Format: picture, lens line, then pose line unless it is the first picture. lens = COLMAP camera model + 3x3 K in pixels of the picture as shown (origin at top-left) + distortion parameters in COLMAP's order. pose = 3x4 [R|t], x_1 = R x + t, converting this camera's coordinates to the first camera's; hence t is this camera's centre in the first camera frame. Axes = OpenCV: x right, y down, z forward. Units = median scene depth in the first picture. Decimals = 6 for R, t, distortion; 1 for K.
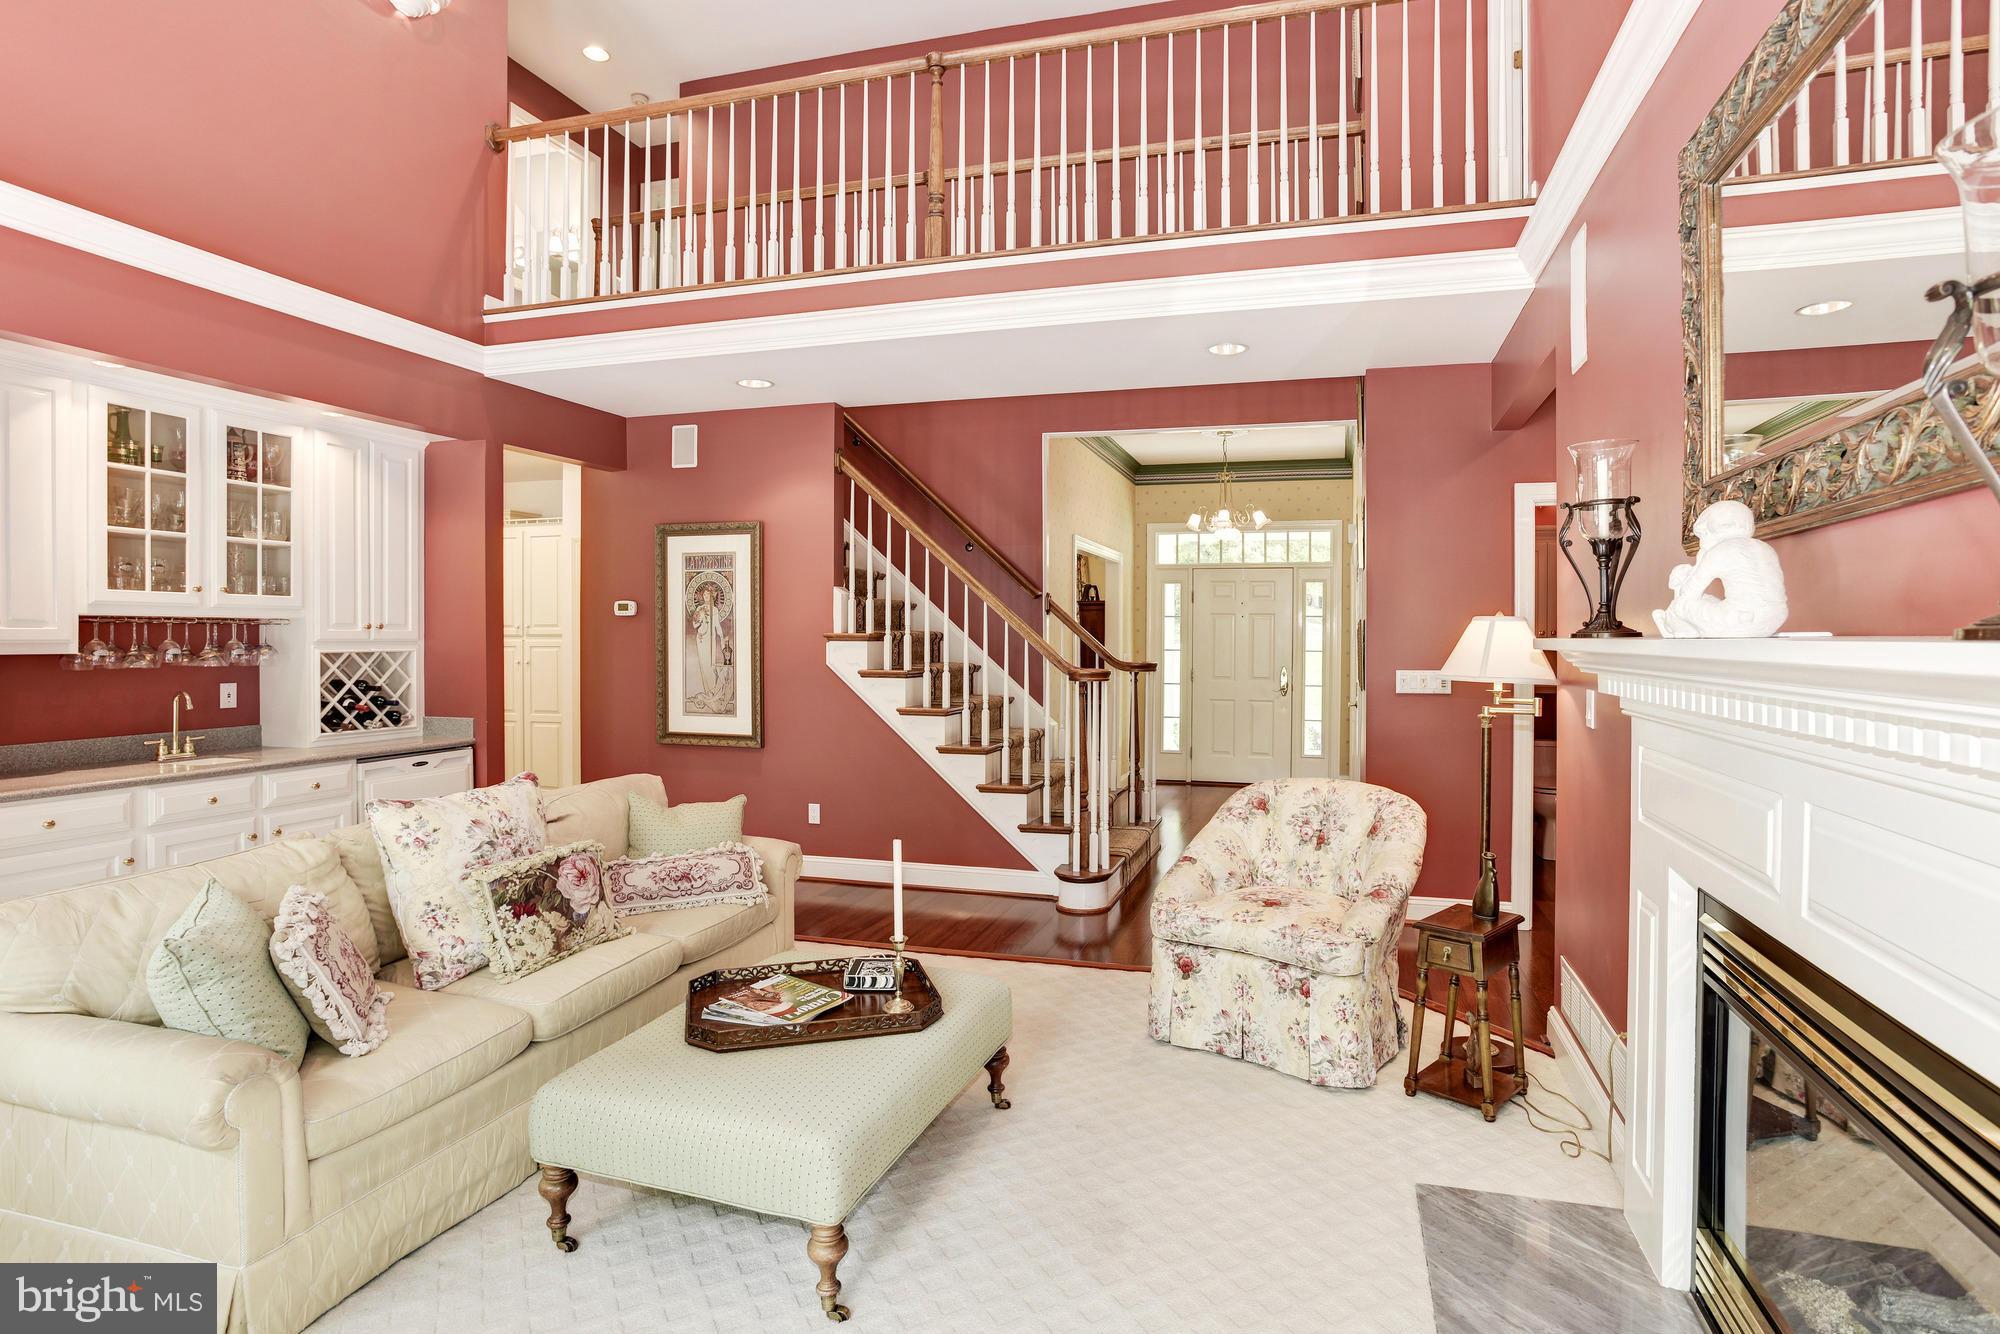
lens RADIAL K [[1036.2, 0, 1013.9], [0, 1036.2, 659.1], [0, 0, 1]] dist [-0.001402, -0.000269]
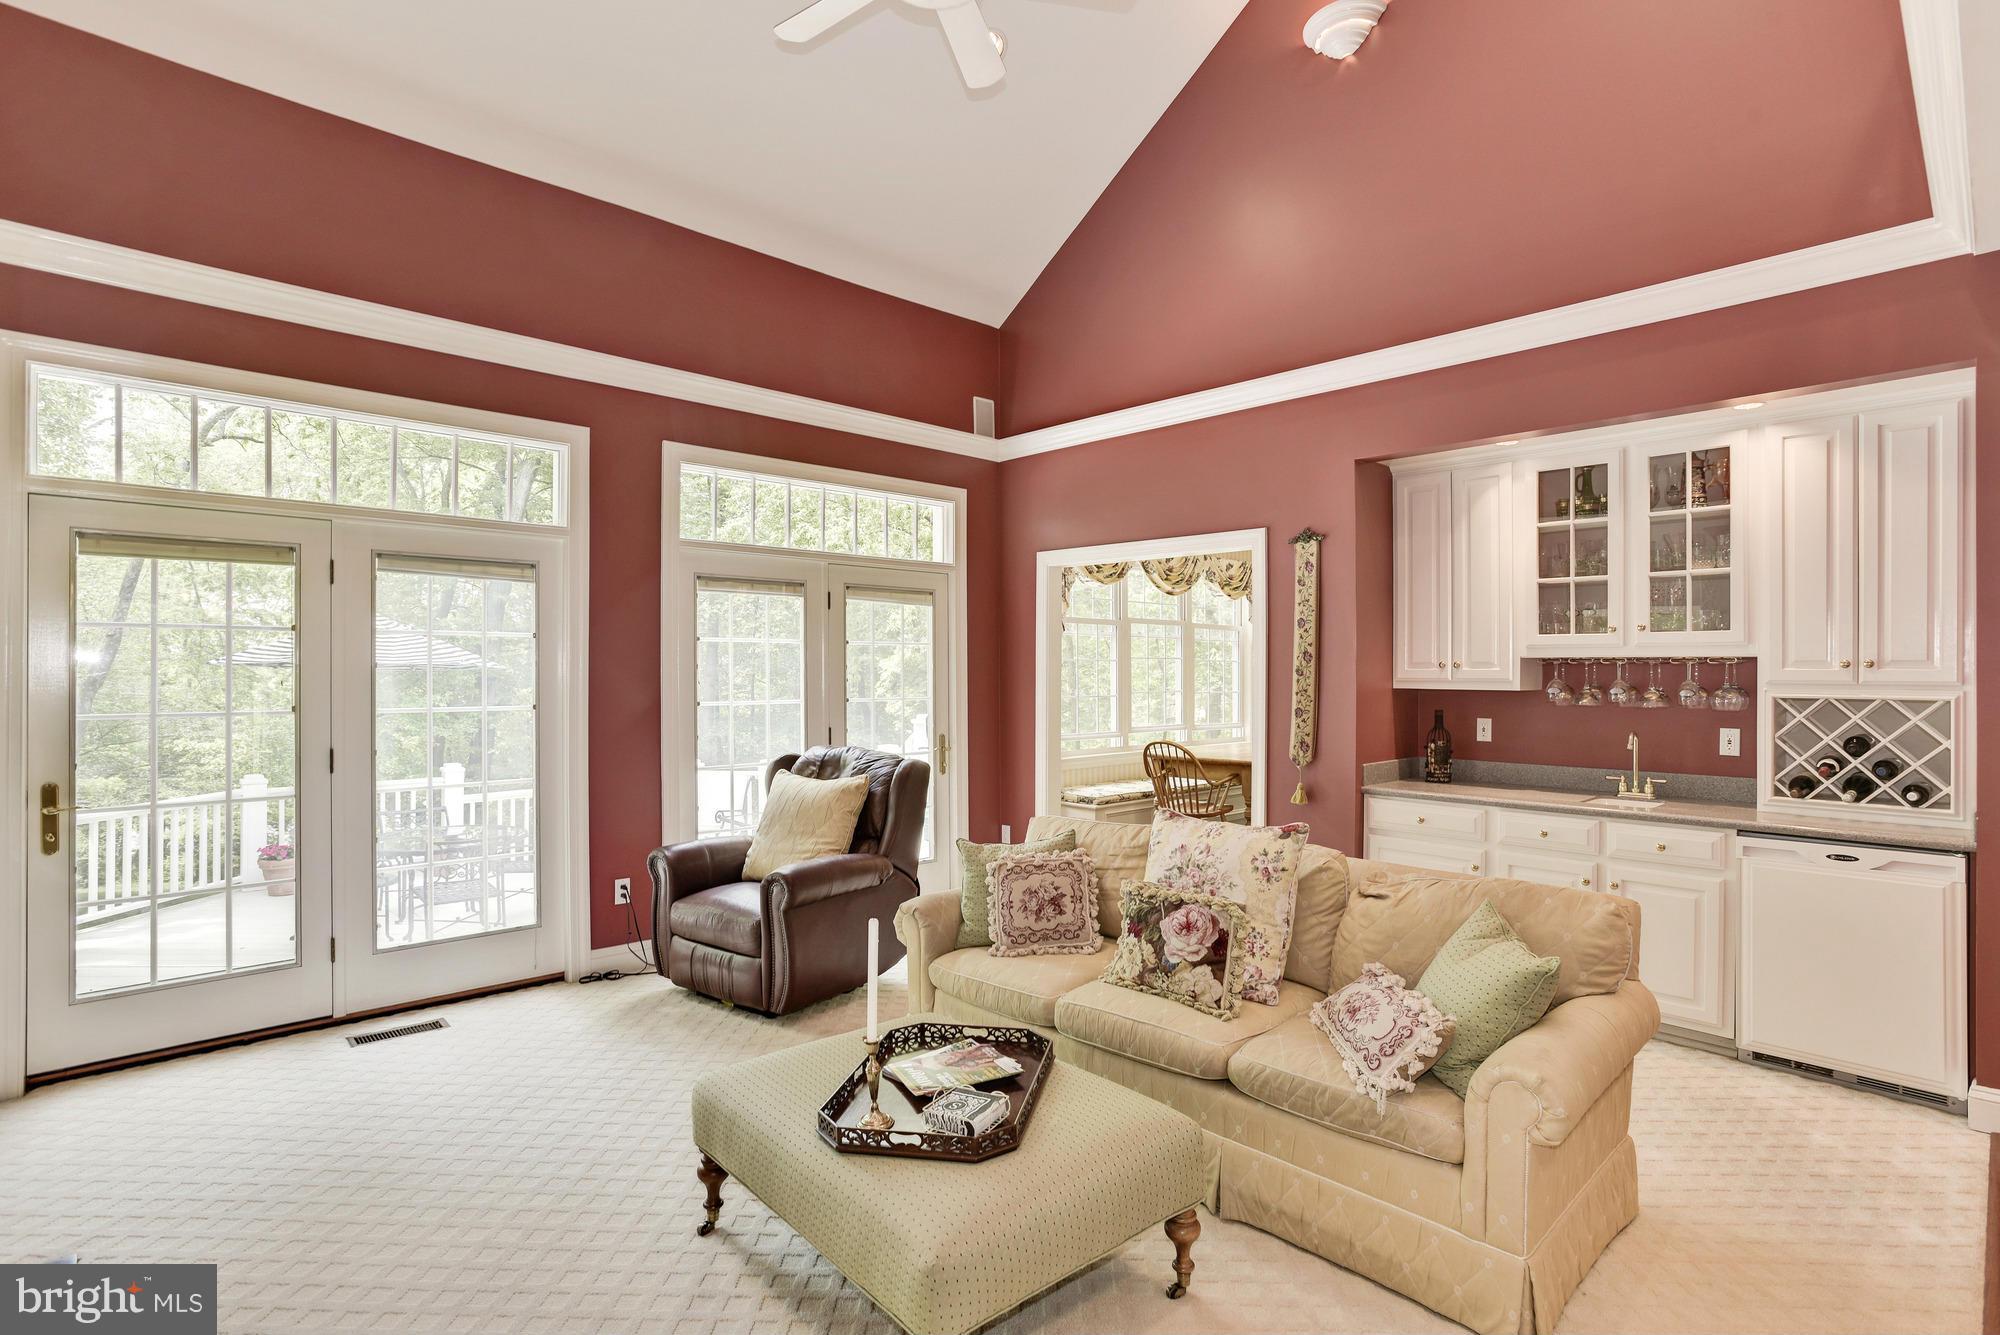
lens RADIAL K [[1036.2, 0, 1013.9], [0, 1036.2, 659.6], [0, 0, 1]] dist [-0.001402, -0.000269]
pose [[-0.499120, -0.009100, -0.866485, 0.377500], [-0.019281, 0.999814, 0.000606, -0.027883], [0.866319, 0.017009, -0.499202, 1.008347]]
